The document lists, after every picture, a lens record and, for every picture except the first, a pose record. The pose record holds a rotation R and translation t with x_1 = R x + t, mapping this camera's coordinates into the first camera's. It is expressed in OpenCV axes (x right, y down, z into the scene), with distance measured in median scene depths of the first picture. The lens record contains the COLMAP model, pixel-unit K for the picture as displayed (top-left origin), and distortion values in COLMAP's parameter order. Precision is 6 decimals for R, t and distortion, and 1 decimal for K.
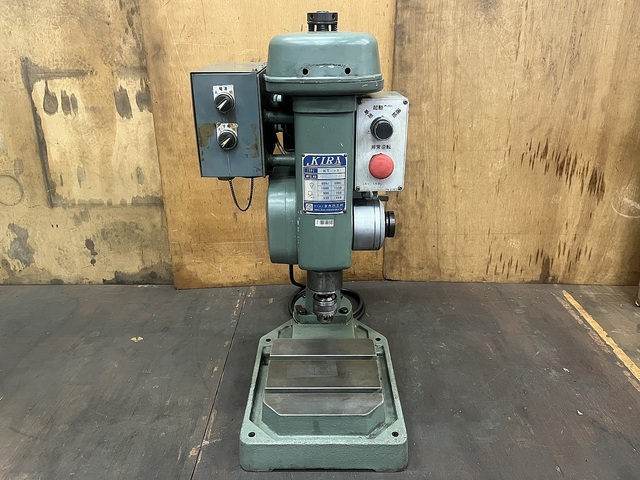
lens RADIAL K [[474.3, 0, 319.5], [0, 474.3, 244.3], [0, 0, 1]] dist [0.034429, -0.075680]
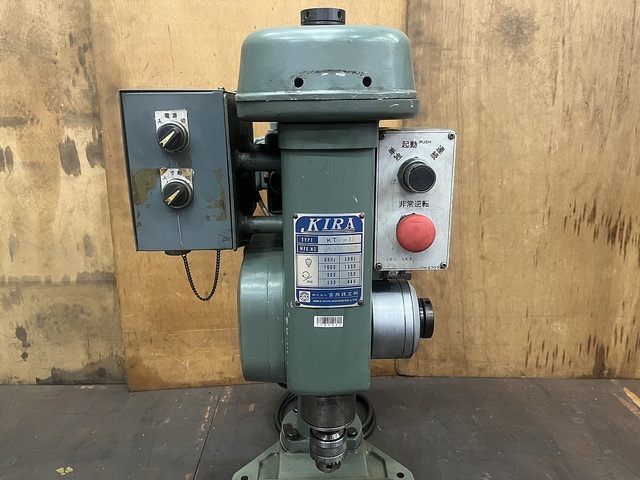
lens RADIAL K [[474.3, 0, 316.6], [0, 474.3, 244.5], [0, 0, 1]] dist [0.034429, -0.075680]
pose [[0.999847, -0.005281, 0.016663, -0.009695], [0.007551, 0.990231, -0.139230, -0.036169], [-0.015765, 0.139335, 0.990120, 0.221604]]
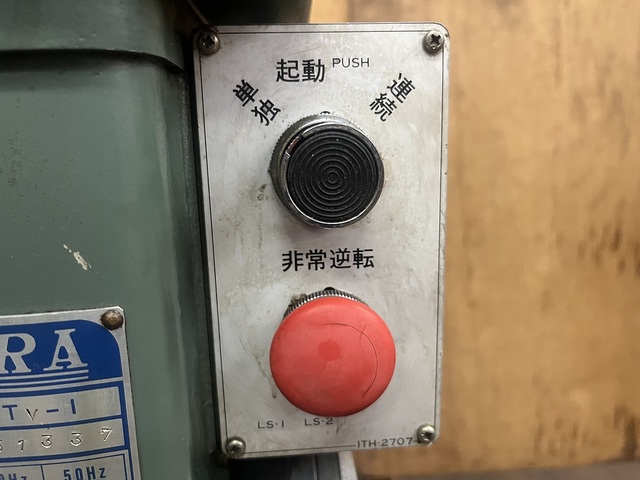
lens RADIAL K [[474.3, 0, 336.2], [0, 474.3, 230.1], [0, 0, 1]] dist [0.034429, -0.075680]
pose [[0.993079, -0.026523, 0.114410, 0.067018], [0.050109, 0.976735, -0.208514, -0.104905], [-0.106218, 0.212804, 0.971304, 0.482466]]
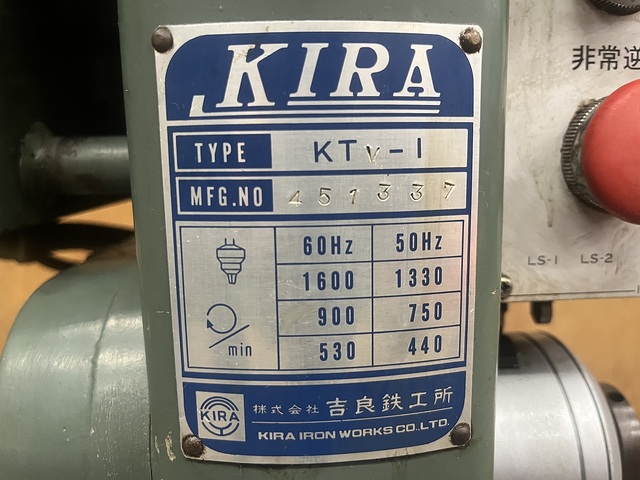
lens RADIAL K [[474.3, 0, 340.8], [0, 474.3, 231.9], [0, 0, 1]] dist [0.034429, -0.075680]
pose [[0.996286, -0.017960, 0.084215, 0.002427], [0.038942, 0.966256, -0.254623, -0.058146], [-0.076800, 0.256957, 0.963366, 0.518038]]
